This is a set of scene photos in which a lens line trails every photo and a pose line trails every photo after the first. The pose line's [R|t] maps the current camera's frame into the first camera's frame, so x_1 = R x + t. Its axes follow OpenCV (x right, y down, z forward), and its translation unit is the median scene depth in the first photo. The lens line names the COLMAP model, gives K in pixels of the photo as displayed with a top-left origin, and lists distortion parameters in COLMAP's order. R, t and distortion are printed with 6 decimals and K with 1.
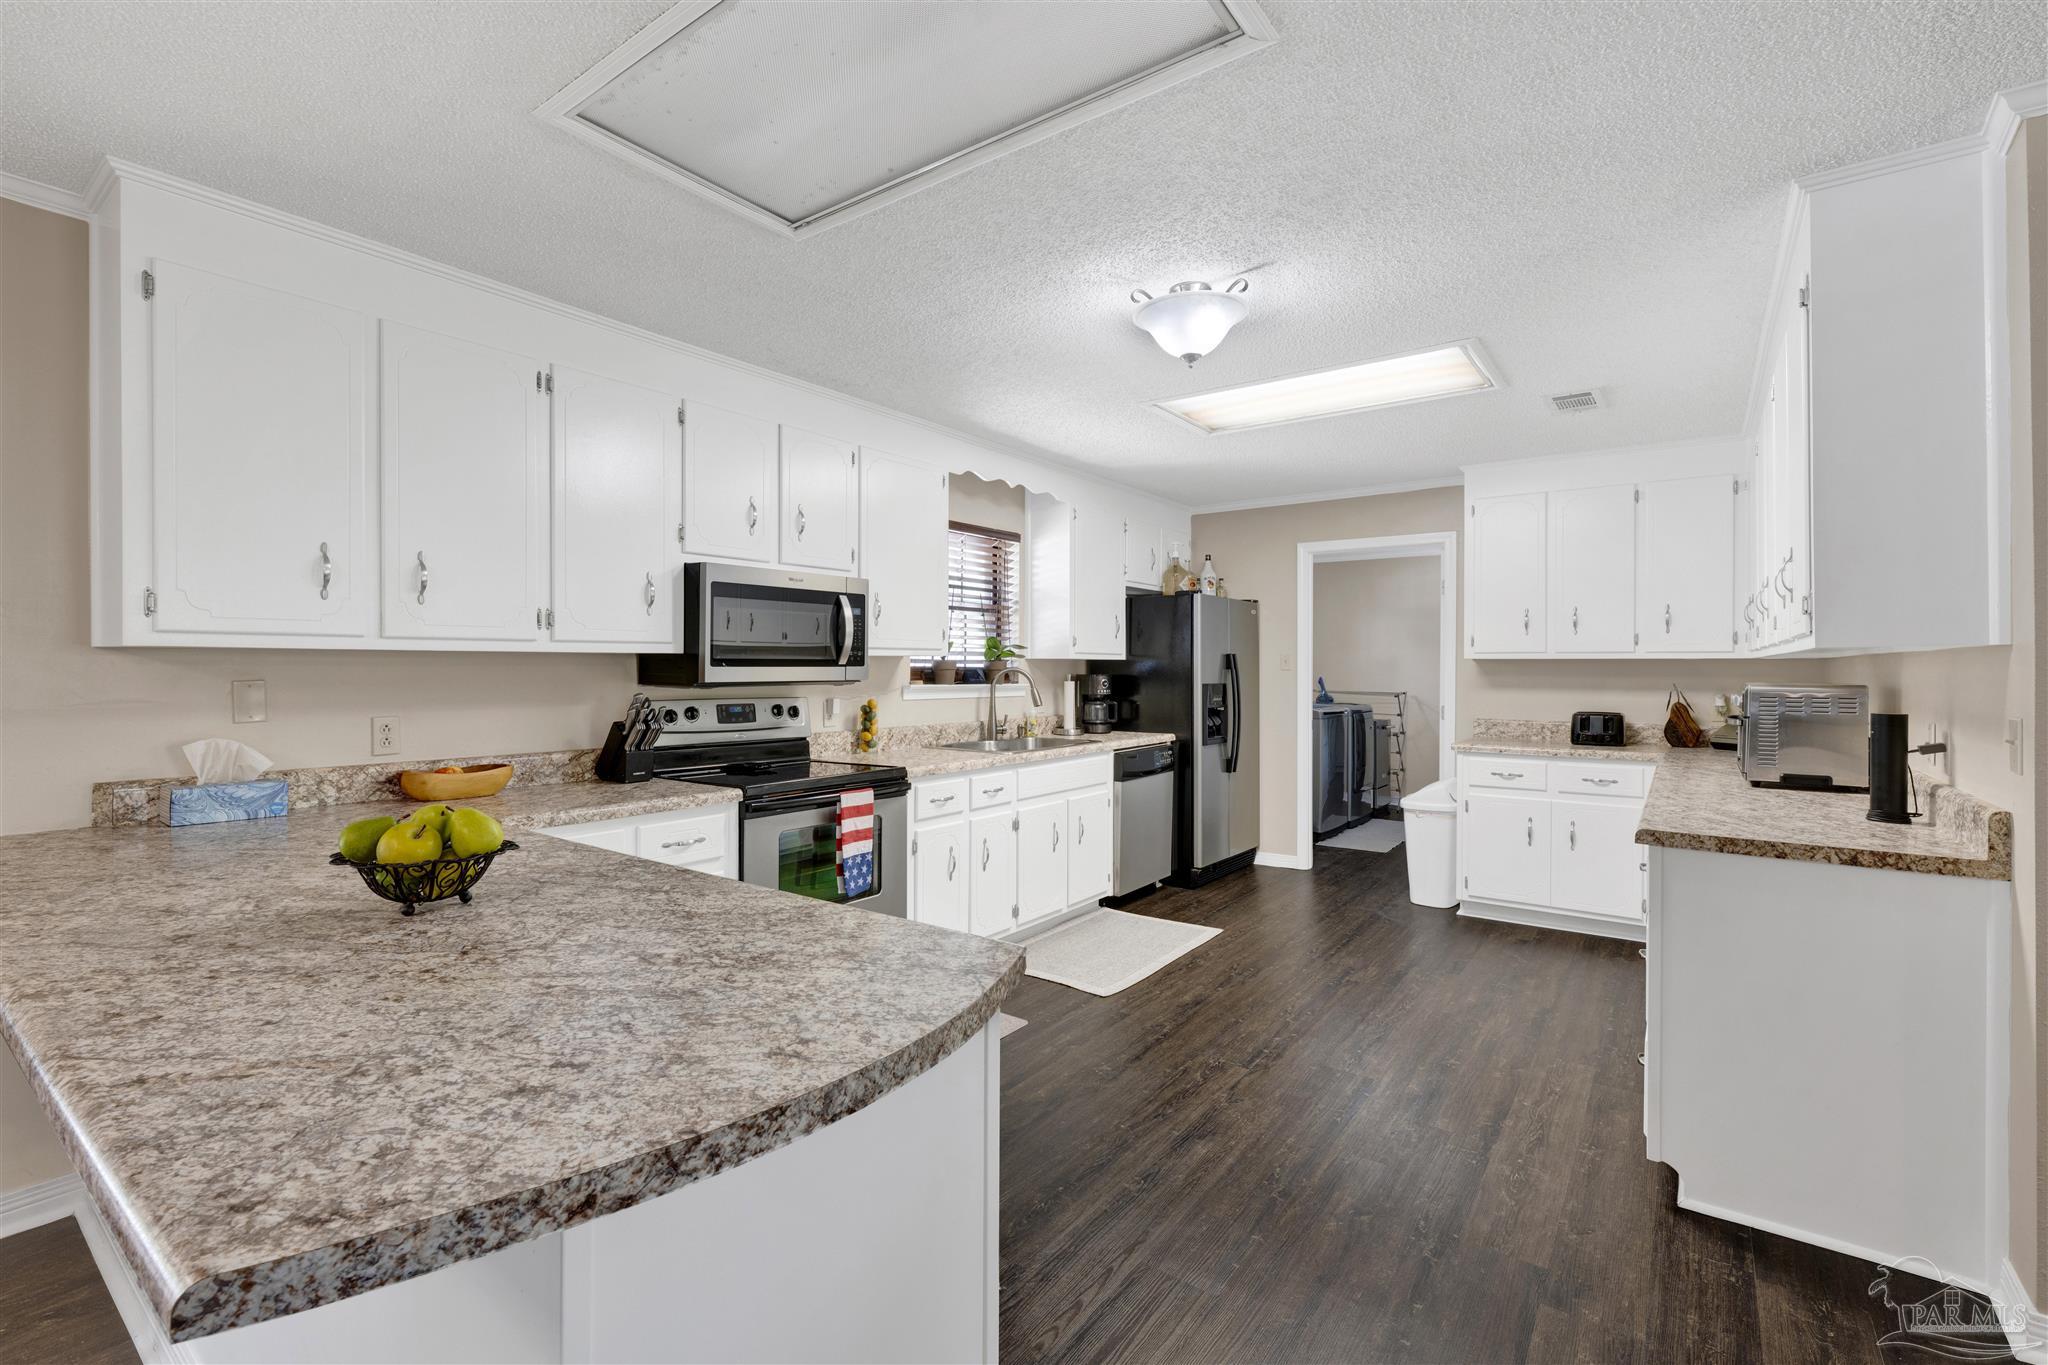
lens RADIAL K [[890.3, 0, 1020.1], [0, 890.3, 677.8], [0, 0, 1]] dist [0.000883, -0.000017]
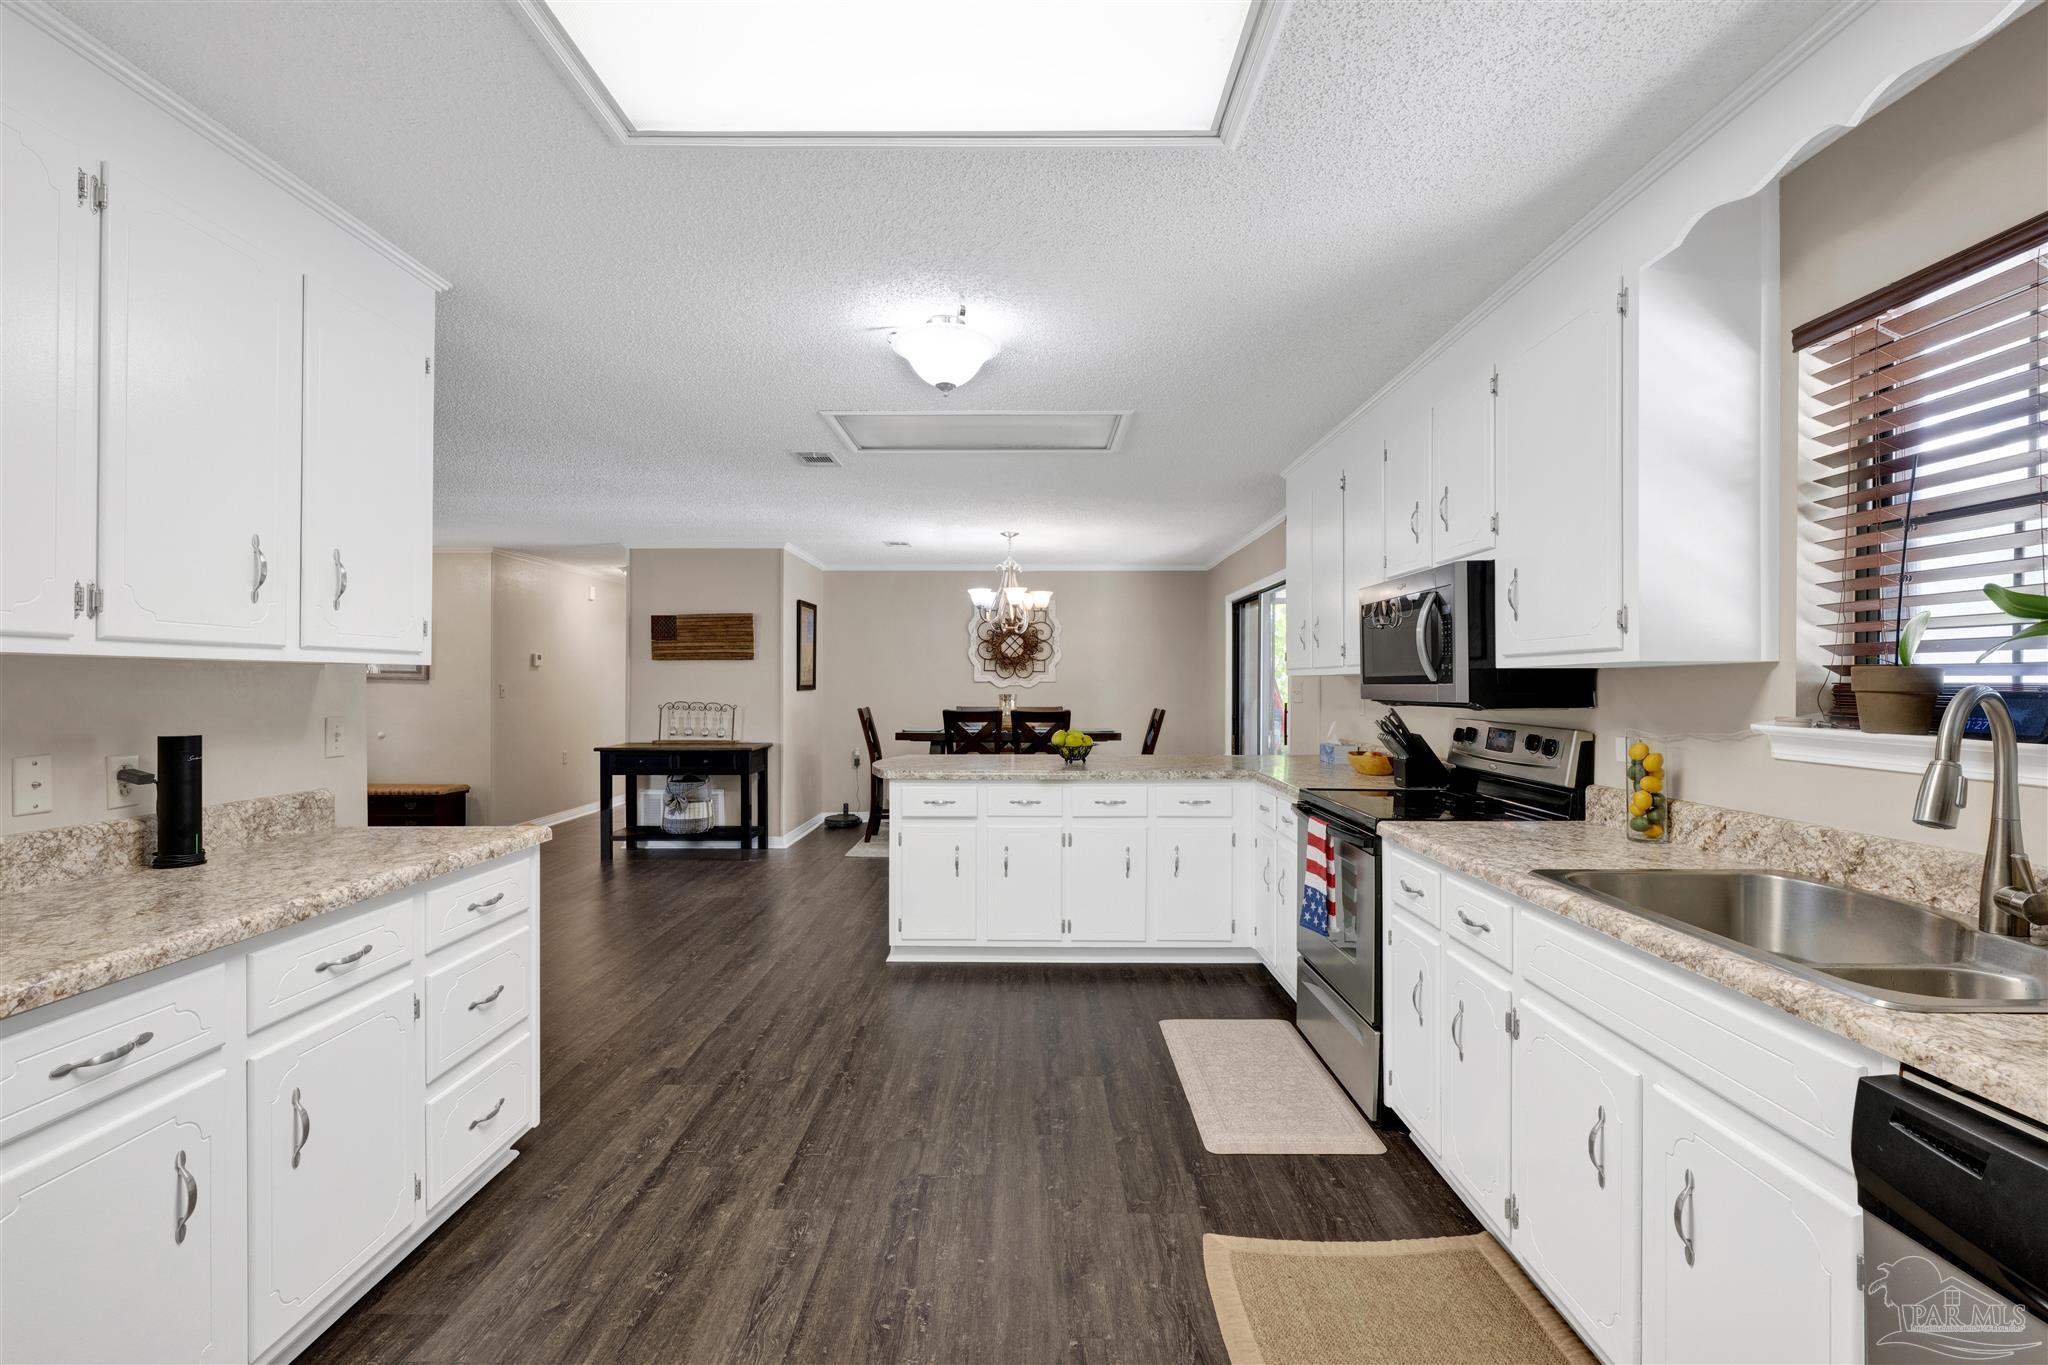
lens RADIAL K [[949.4, 0, 1020.2], [0, 949.4, 680.9], [0, 0, 1]] dist [0.000422, 0.000003]
pose [[-0.811902, -0.009776, -0.583711, 0.560386], [-0.011112, 0.999937, -0.001292, -0.011638], [0.583688, 0.005437, -0.811960, 1.416744]]
